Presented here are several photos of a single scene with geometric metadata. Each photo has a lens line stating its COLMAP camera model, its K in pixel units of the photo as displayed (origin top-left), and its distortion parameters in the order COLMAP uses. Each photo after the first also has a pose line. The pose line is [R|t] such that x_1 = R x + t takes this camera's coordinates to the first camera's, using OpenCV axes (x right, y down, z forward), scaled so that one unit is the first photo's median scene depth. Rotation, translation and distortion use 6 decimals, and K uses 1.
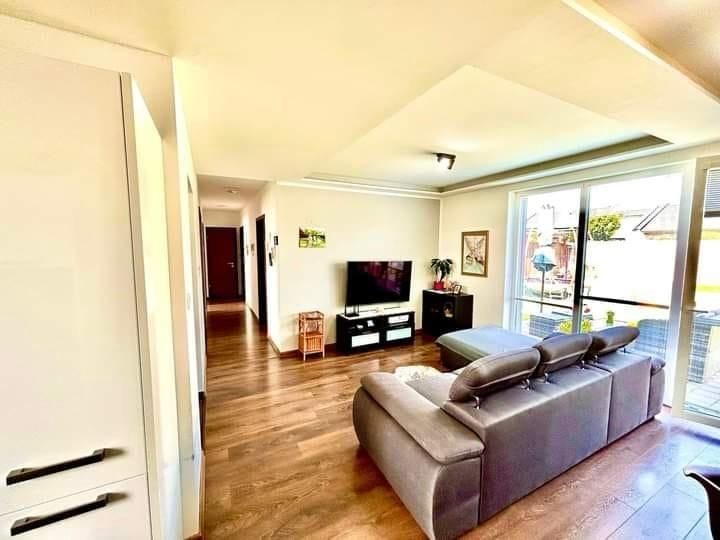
lens RADIAL K [[292.8, 0, 361.7], [0, 292.8, 270.4], [0, 0, 1]] dist [0.003588, 0.000580]
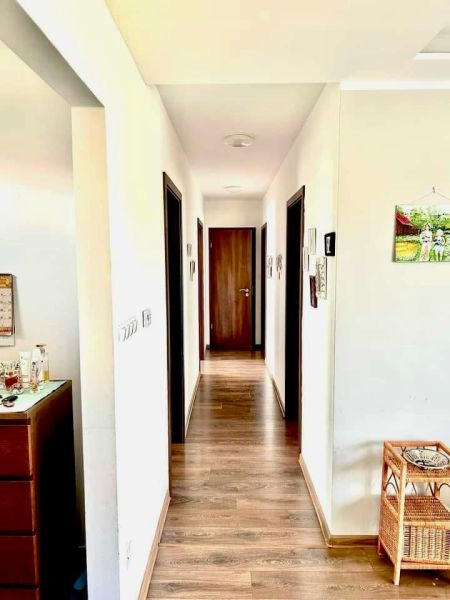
lens RADIAL K [[456.0, 0, 224.9], [0, 456.0, 301.4], [0, 0, 1]] dist [0.040502, -0.024092]
pose [[0.882476, 0.039352, -0.468708, -0.125136], [-0.035586, 0.999224, 0.016894, -0.031505], [0.469009, 0.001771, 0.883192, 0.390949]]
